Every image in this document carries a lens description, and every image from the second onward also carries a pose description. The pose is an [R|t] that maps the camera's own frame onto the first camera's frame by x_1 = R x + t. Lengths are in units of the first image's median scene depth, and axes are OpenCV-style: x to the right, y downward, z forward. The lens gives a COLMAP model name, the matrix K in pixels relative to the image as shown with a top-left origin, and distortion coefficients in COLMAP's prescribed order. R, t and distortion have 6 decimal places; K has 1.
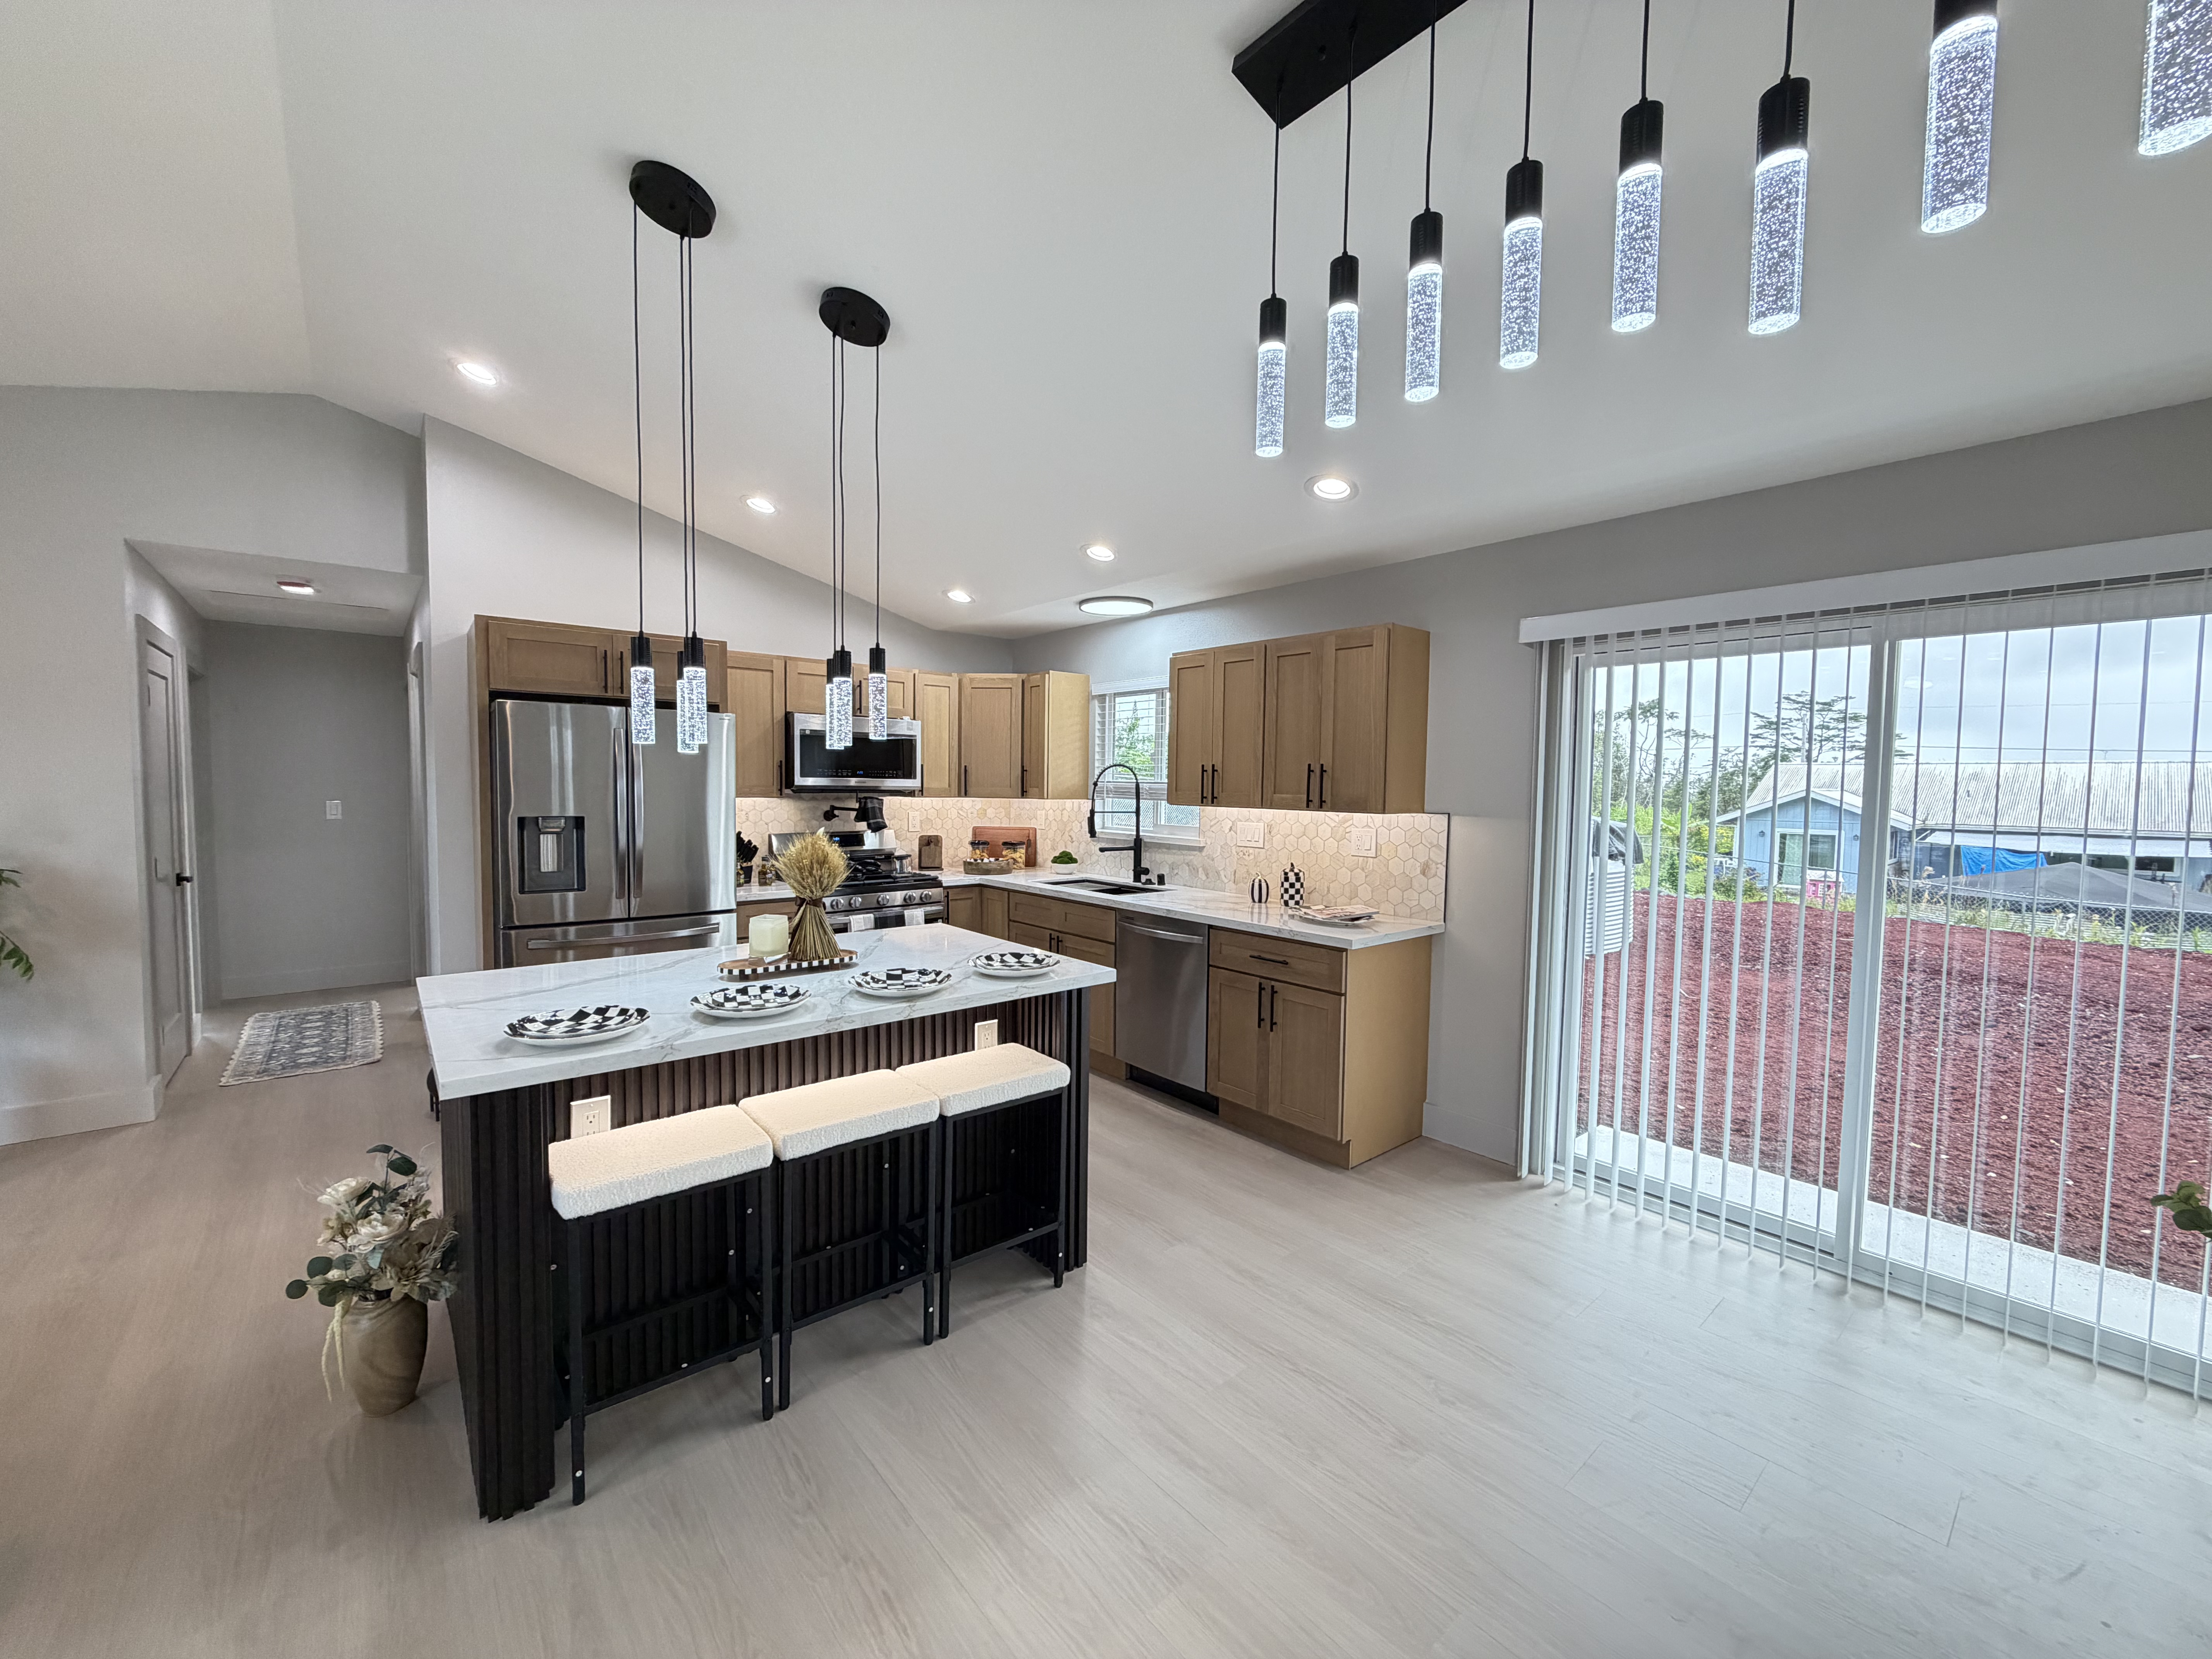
lens RADIAL K [[877.5, 0, 1096.9], [0, 877.5, 830.2], [0, 0, 1]] dist [0.001157, 0.000233]
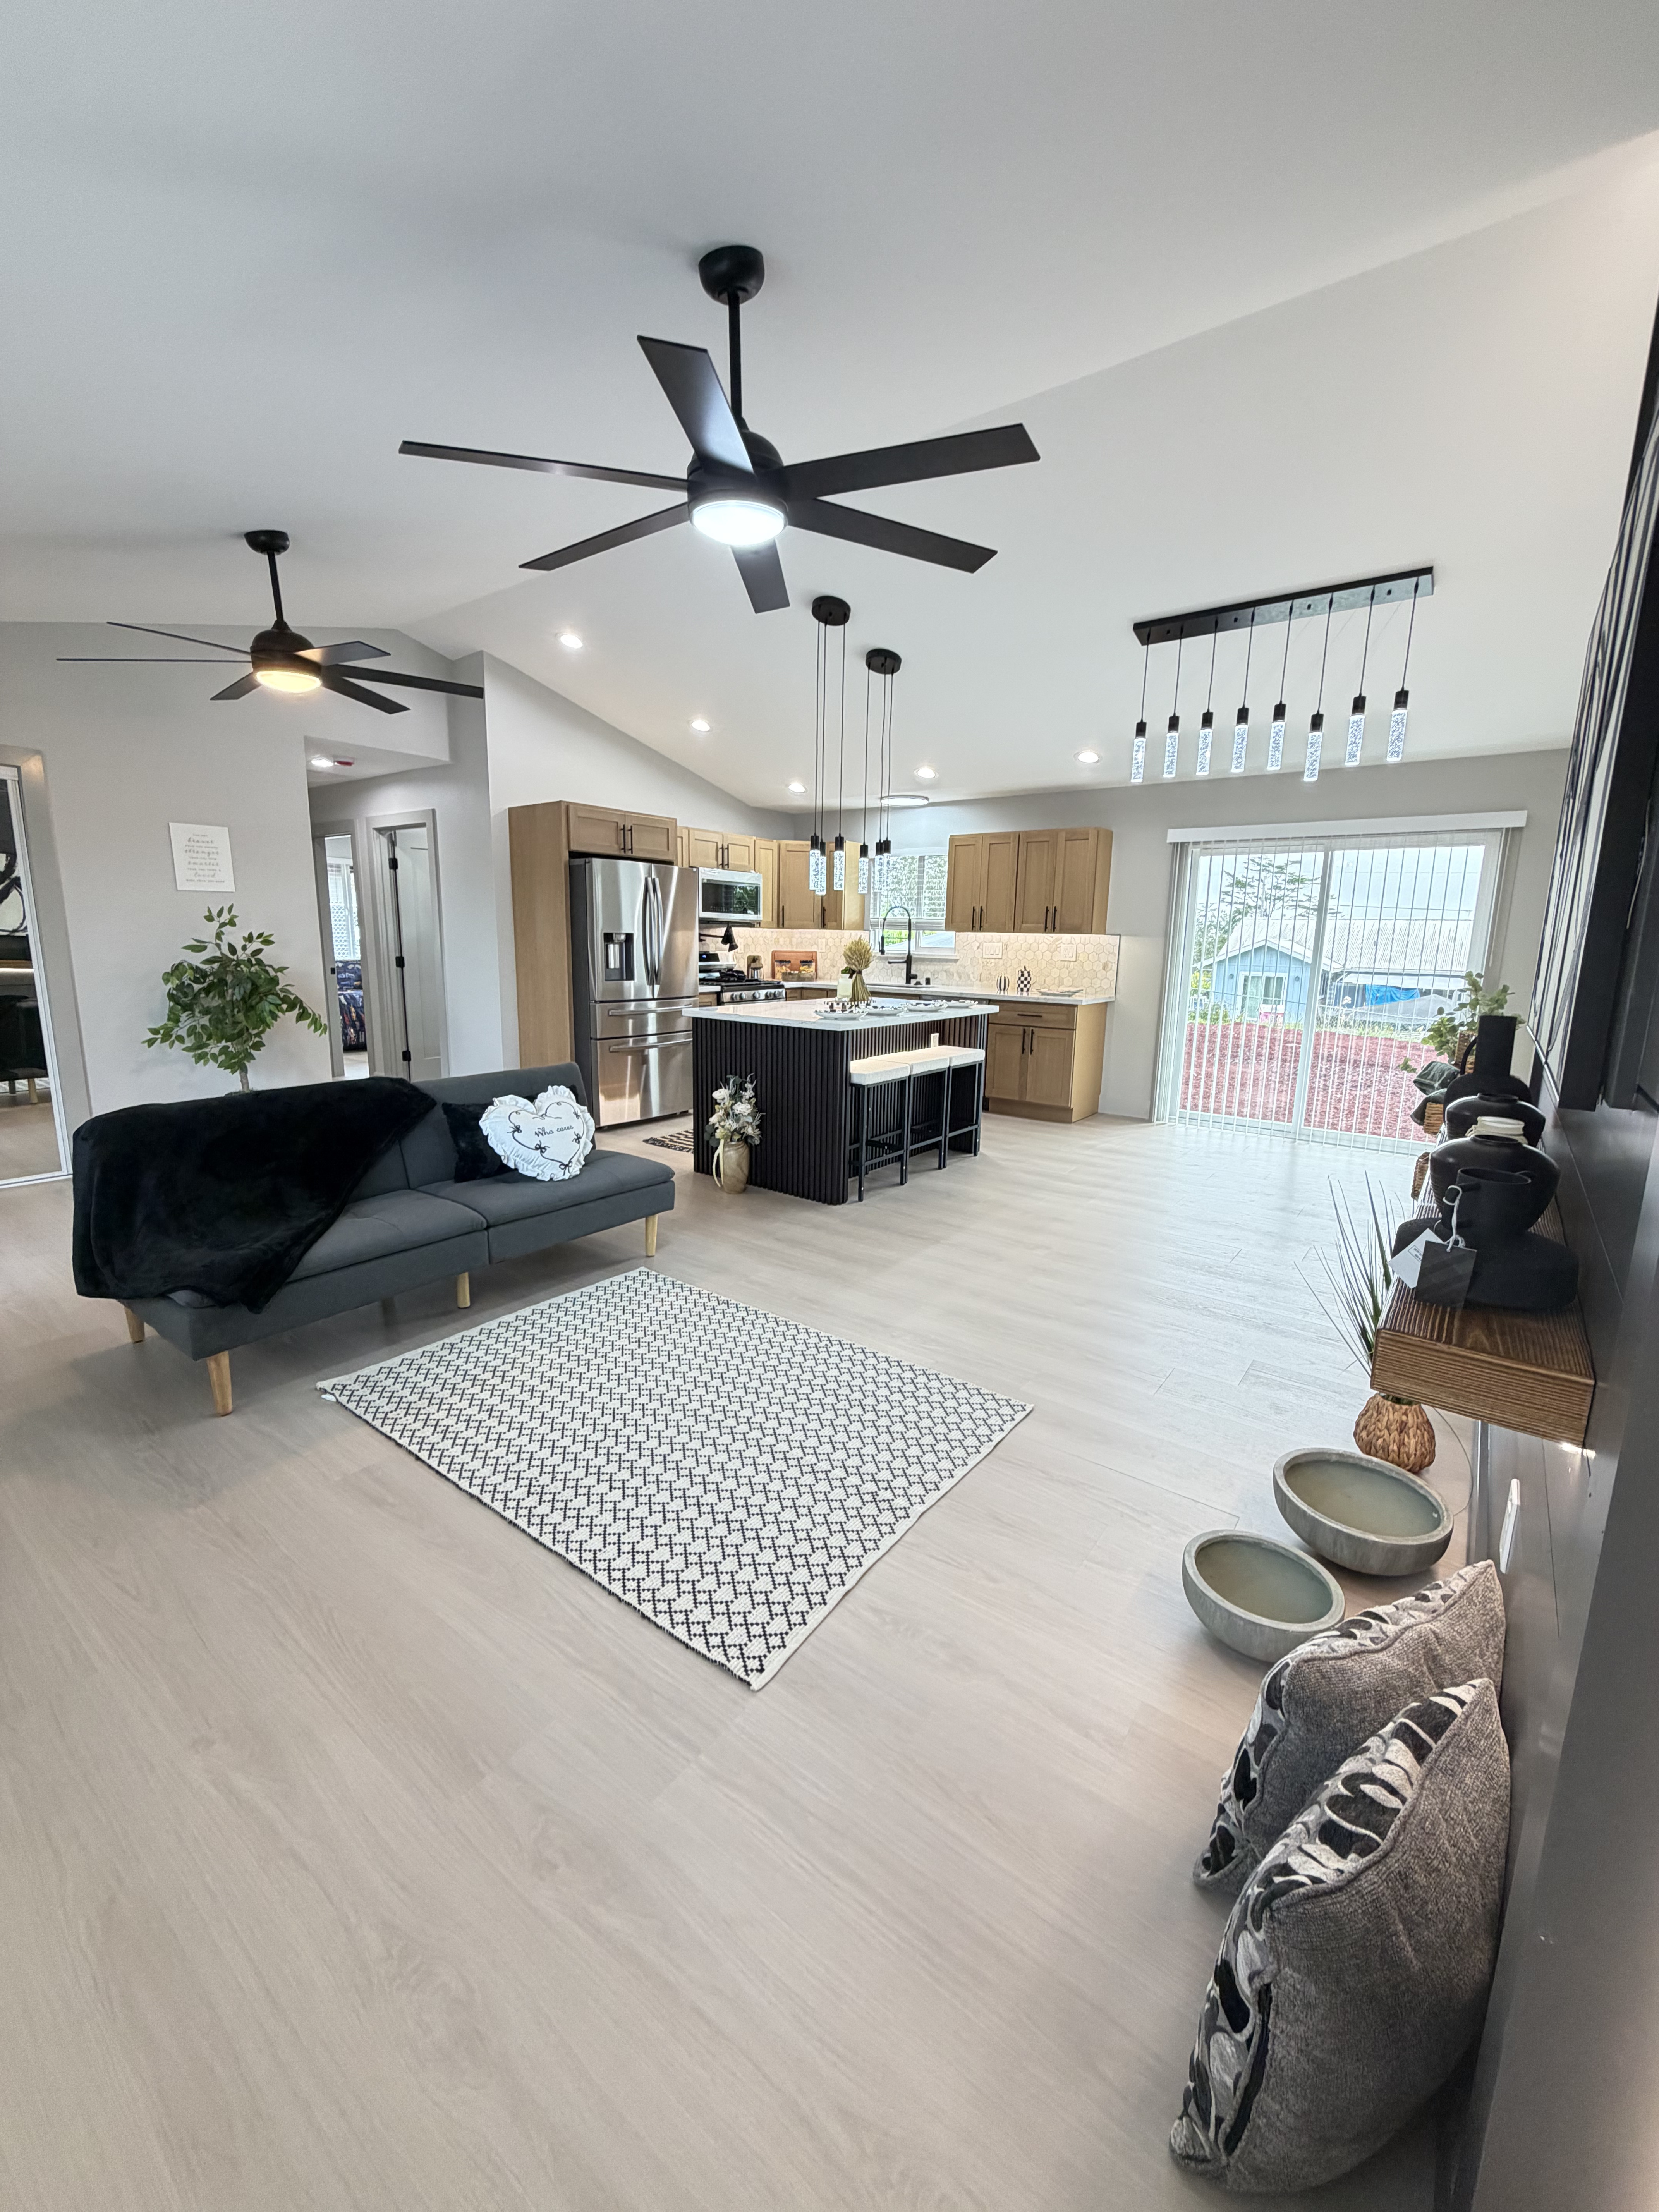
lens RADIAL K [[883.8, 0, 832.1], [0, 883.8, 1096.7], [0, 0, 1]] dist [-0.000886, -0.000185]
pose [[0.972517, -0.035735, 0.230075, -0.540278], [0.006196, 0.991774, 0.127851, 0.067126], [-0.232751, -0.122912, 0.964738, -0.592663]]
